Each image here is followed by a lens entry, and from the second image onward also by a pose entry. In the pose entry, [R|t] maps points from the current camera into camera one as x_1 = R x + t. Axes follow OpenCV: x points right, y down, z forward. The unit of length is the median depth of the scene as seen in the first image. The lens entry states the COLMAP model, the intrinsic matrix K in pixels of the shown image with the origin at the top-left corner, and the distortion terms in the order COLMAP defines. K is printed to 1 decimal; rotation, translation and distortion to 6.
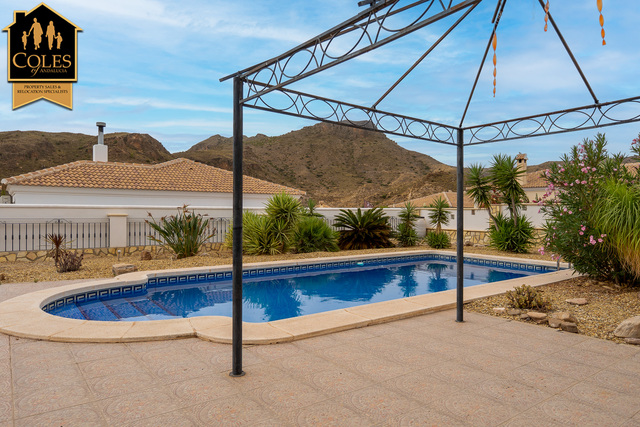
lens RADIAL K [[431.4, 0, 320.0], [0, 431.4, 213.5], [0, 0, 1]] dist [-0.001165, 0.000365]
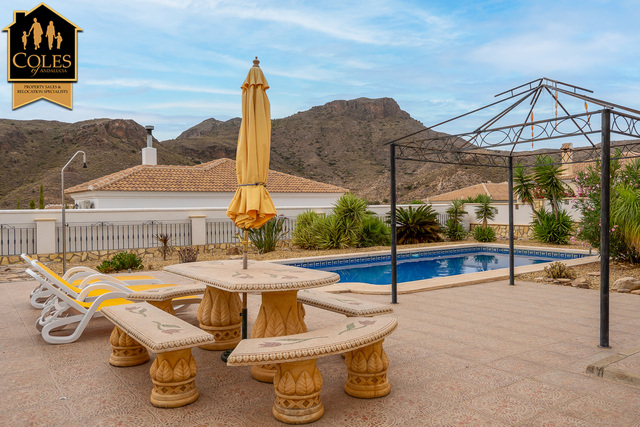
lens RADIAL K [[515.9, 0, 320.0], [0, 515.9, 213.5], [0, 0, 1]] dist [0.003972, -0.001172]
pose [[0.999654, -0.017931, -0.019268, -0.116157], [0.018126, 0.999785, 0.010025, -0.010620], [0.019085, -0.010371, 0.999764, -0.306925]]
